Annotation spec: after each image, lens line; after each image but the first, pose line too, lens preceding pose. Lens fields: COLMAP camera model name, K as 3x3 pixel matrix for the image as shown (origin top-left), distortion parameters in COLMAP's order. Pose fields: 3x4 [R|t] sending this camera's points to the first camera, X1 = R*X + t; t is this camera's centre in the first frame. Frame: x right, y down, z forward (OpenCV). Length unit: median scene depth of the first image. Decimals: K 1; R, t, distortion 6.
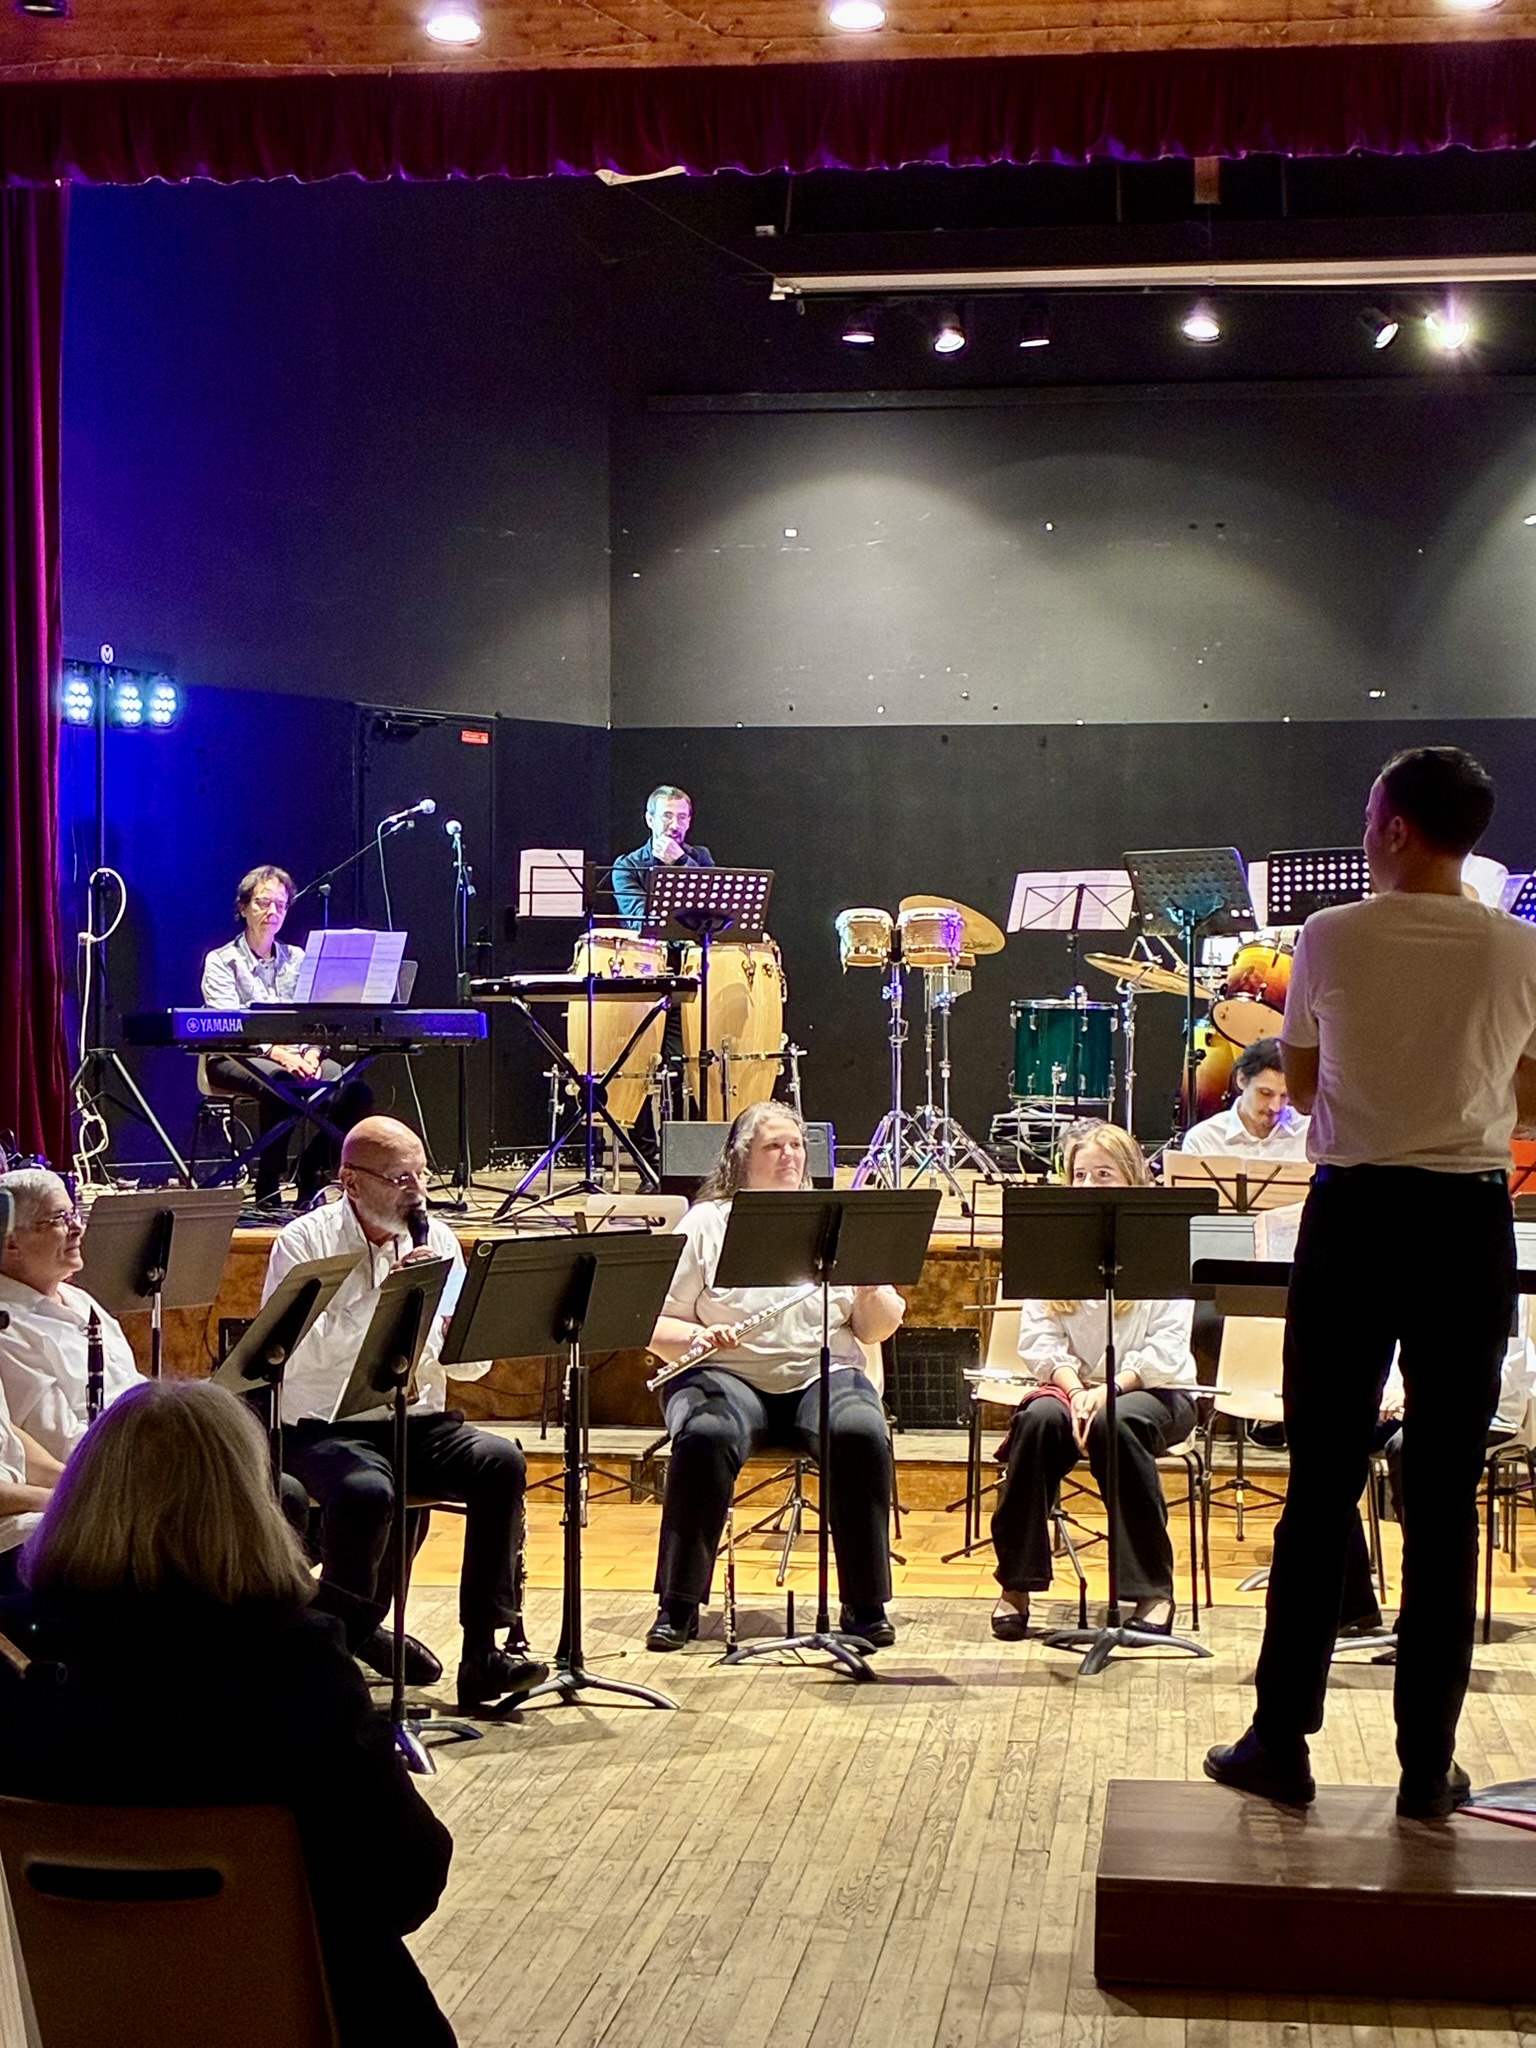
lens RADIAL K [[3734.8, 0, 749.8], [0, 3734.8, 1018.2], [0, 0, 1]] dist [0.086670, 0.000000]
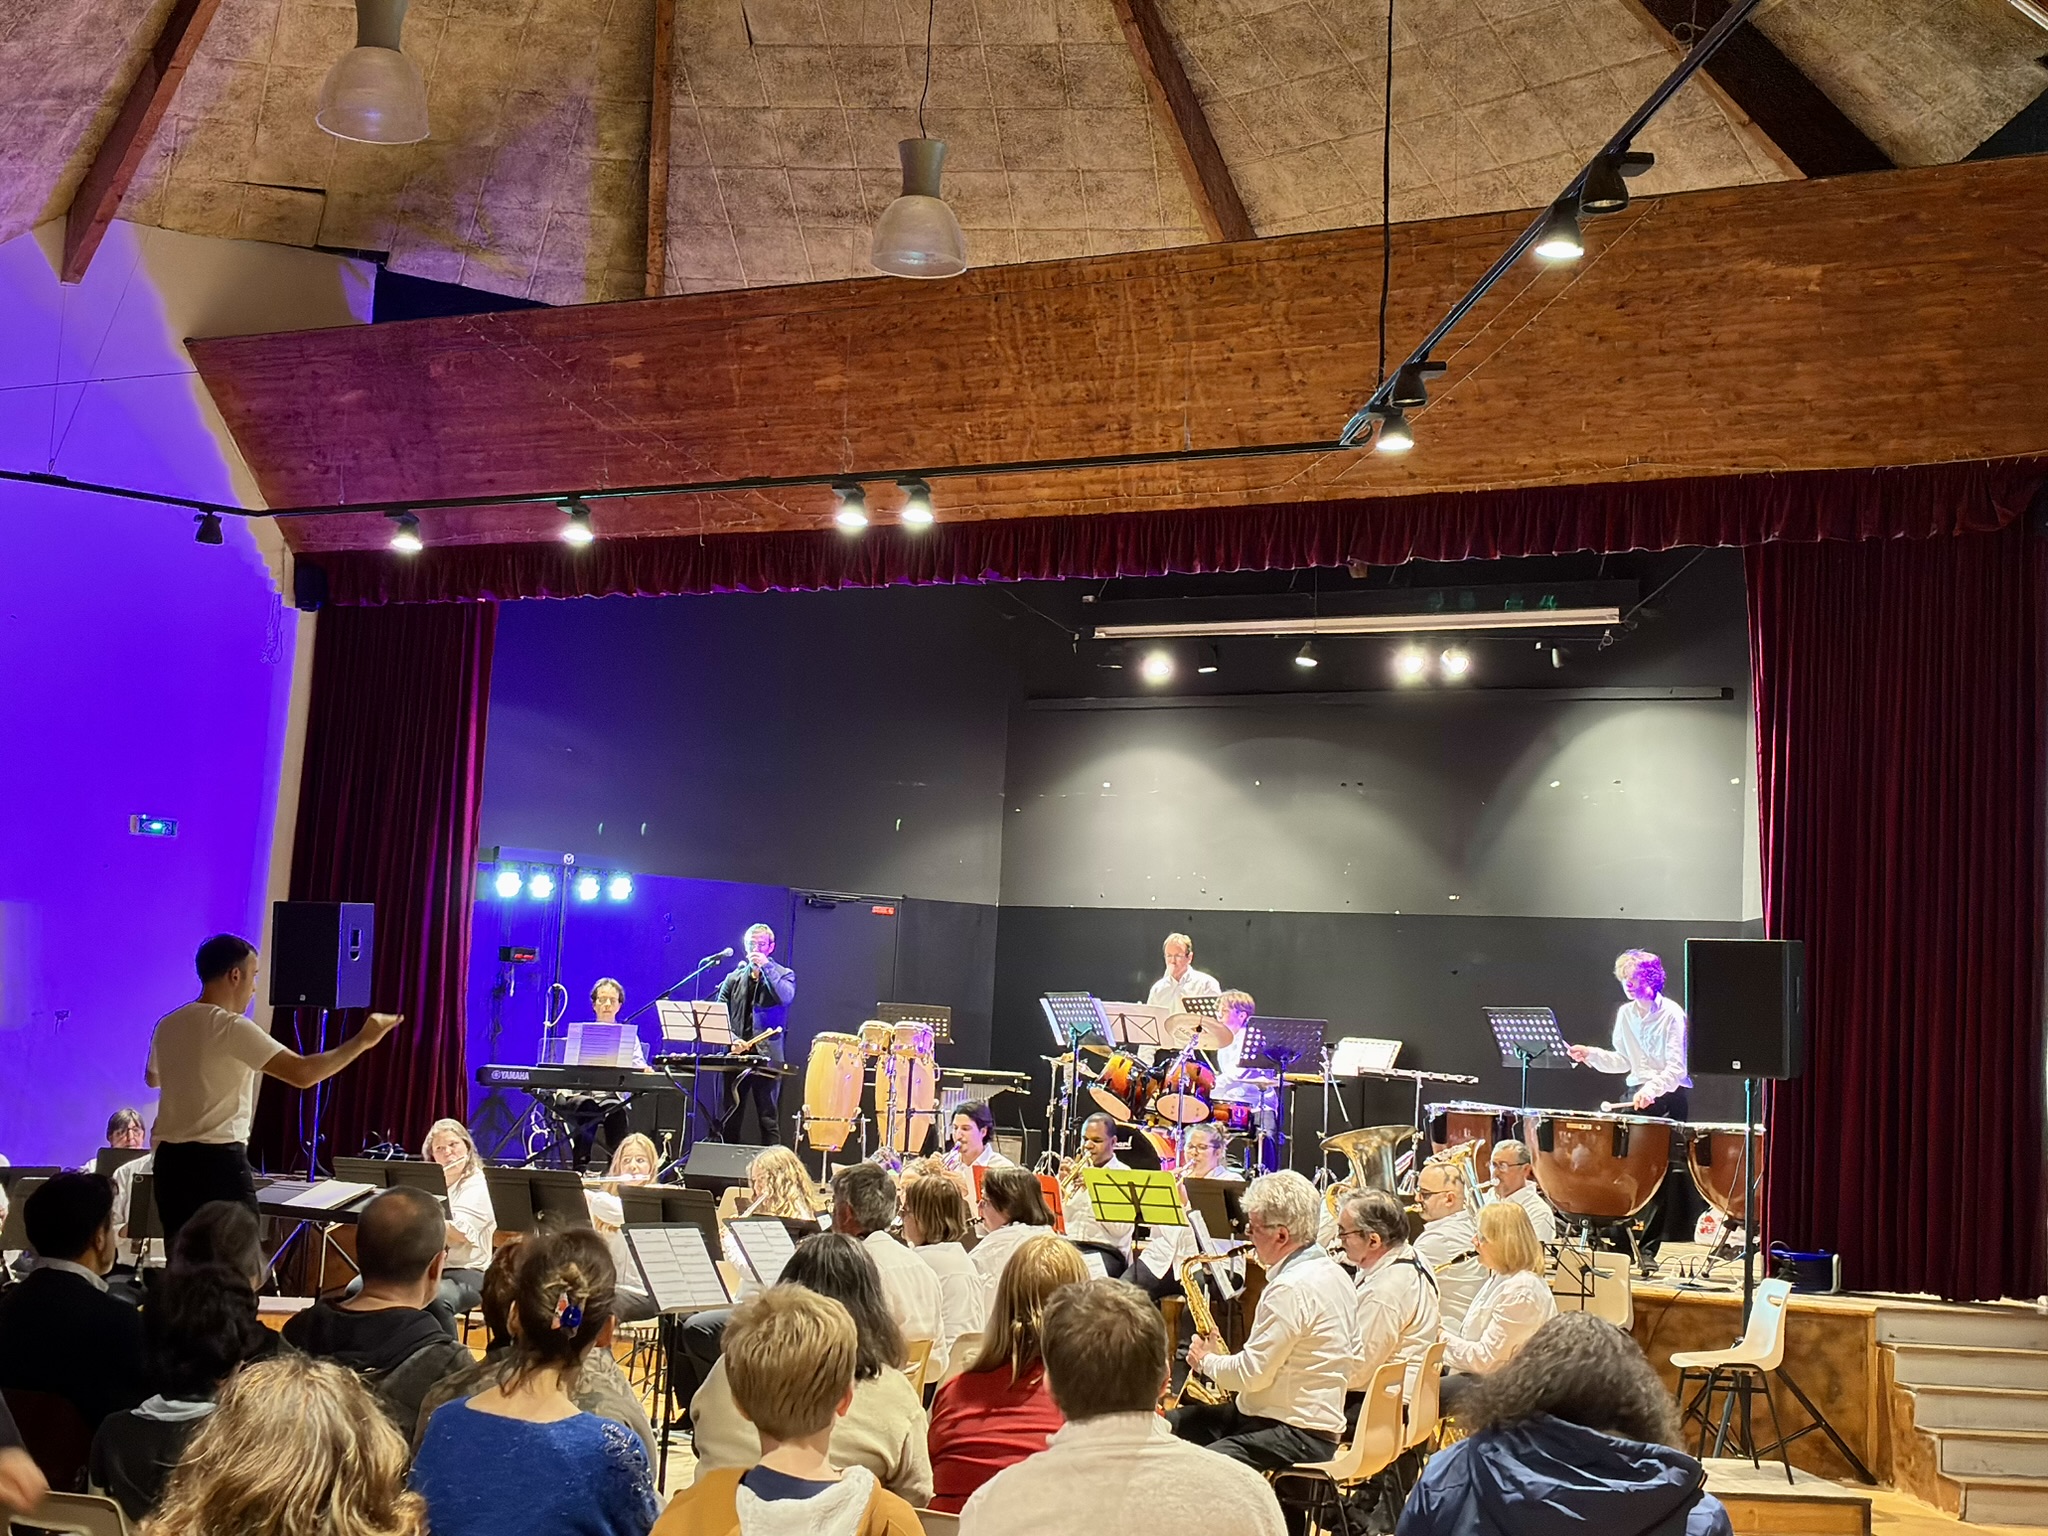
lens RADIAL K [[2856.4, 0, 1034.1], [0, 2856.4, 750.0], [0, 0, 1]] dist [0.075596, 0.000000]
pose [[0.933561, 0.004468, -0.358390, 0.550563], [-0.049448, 0.991966, -0.116439, -0.004606], [0.354991, 0.126424, 0.926282, -0.164493]]
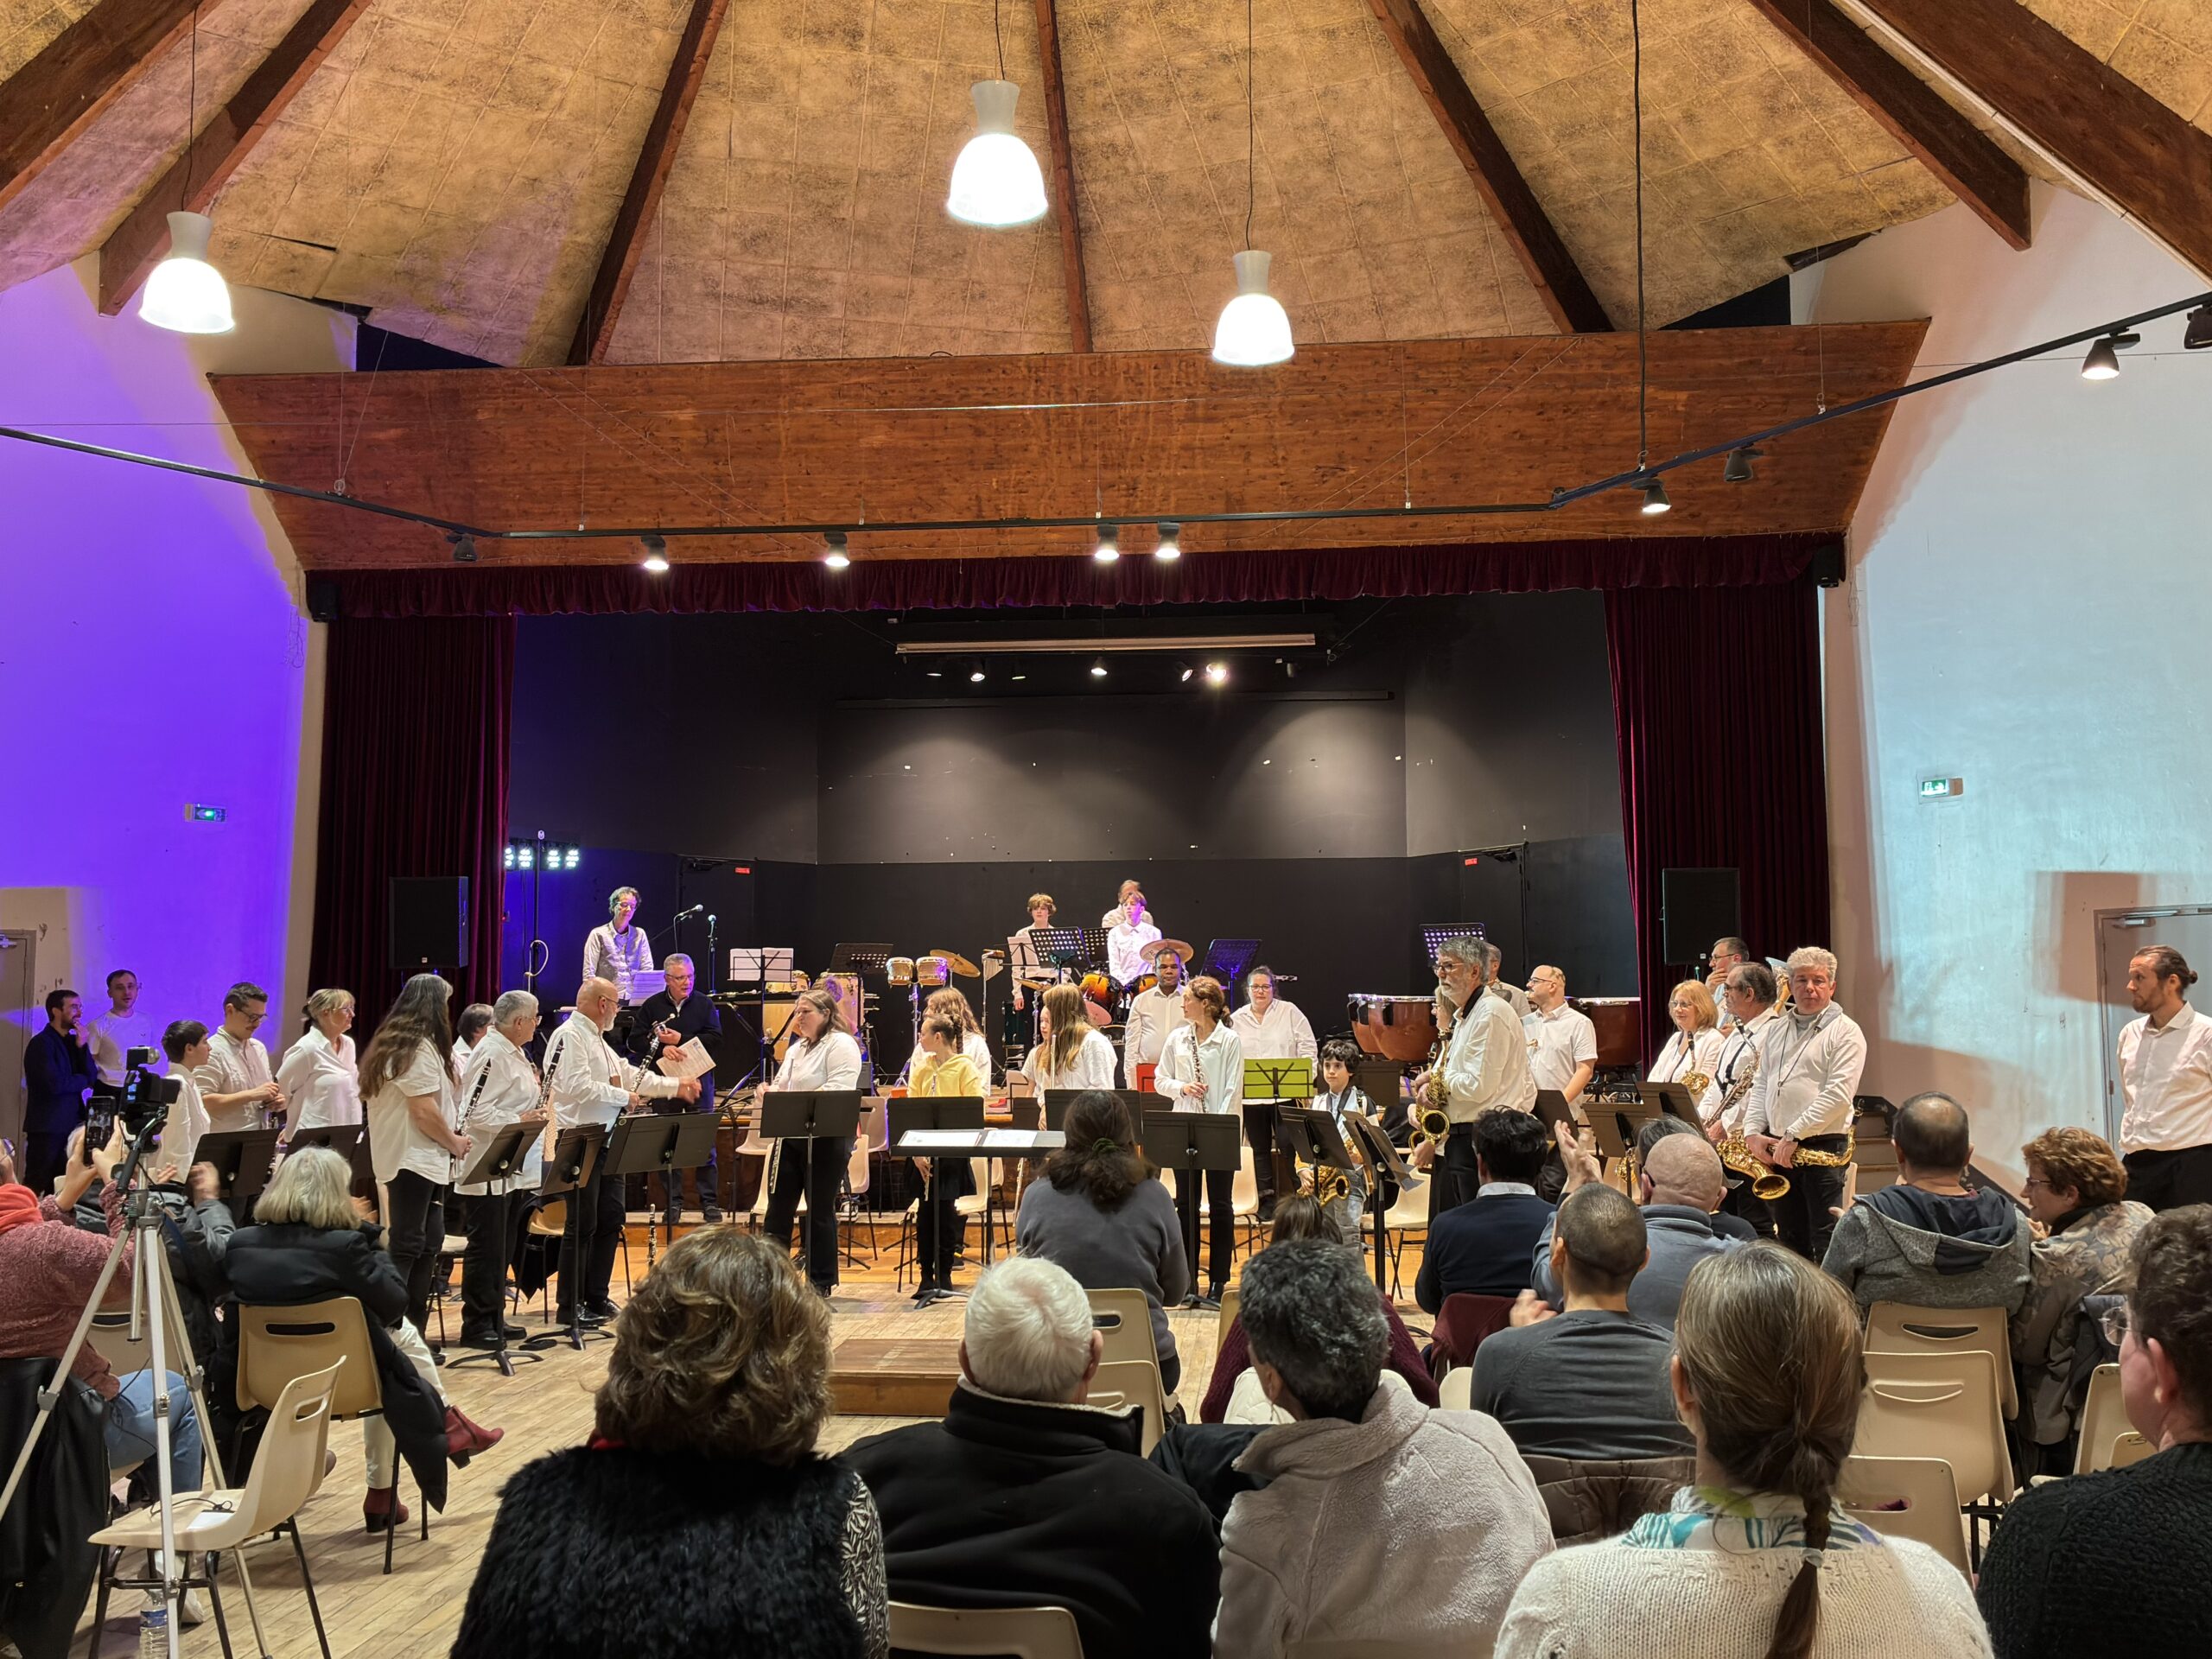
lens RADIAL K [[2122.3, 0, 1104.7], [0, 2122.3, 820.4], [0, 0, 1]] dist [0.041148, 0.000000]
pose [[0.999434, -0.004725, 0.033309, 0.106086], [0.007593, 0.996222, -0.086513, -0.002539], [-0.032775, 0.086717, 0.995694, -0.181340]]
